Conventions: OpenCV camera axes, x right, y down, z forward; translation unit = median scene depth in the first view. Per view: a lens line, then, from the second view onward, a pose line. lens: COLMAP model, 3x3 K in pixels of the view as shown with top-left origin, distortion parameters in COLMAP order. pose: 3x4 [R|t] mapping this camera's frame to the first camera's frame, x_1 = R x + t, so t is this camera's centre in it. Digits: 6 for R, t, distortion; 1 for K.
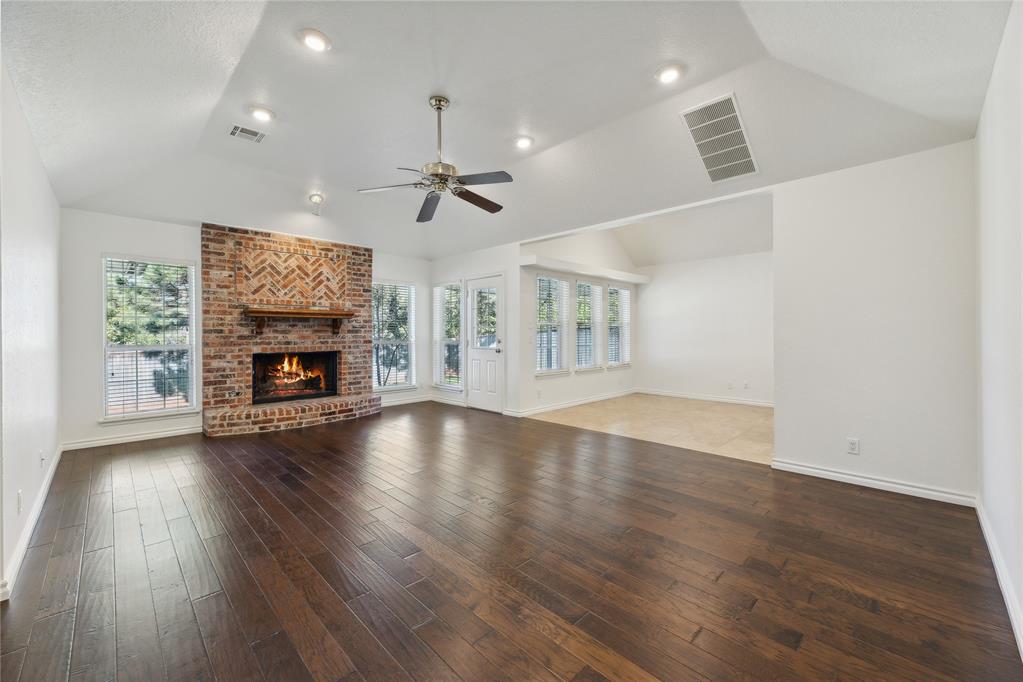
lens RADIAL K [[423.2, 0, 519.5], [0, 423.2, 335.0], [0, 0, 1]] dist [-0.001351, 0.001608]
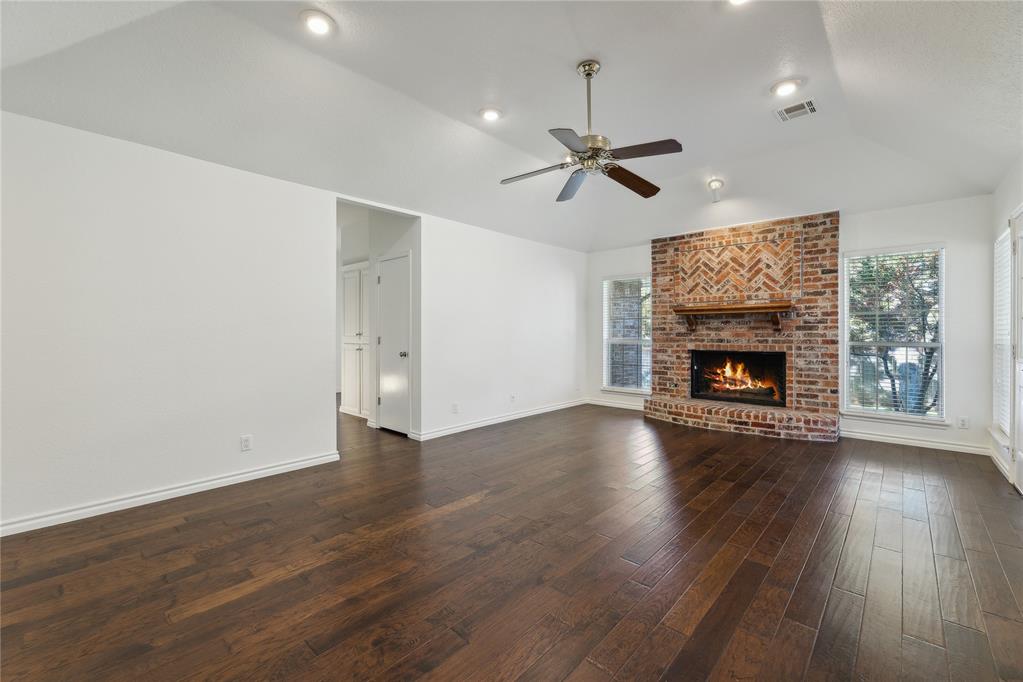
lens RADIAL K [[423.2, 0, 494.0], [0, 423.2, 333.2], [0, 0, 1]] dist [-0.001351, 0.001608]
pose [[-0.002663, 0.004838, -0.999985, 0.399908], [-0.002095, 0.999986, 0.004843, -0.001755], [0.999994, 0.002107, -0.002653, 0.469681]]
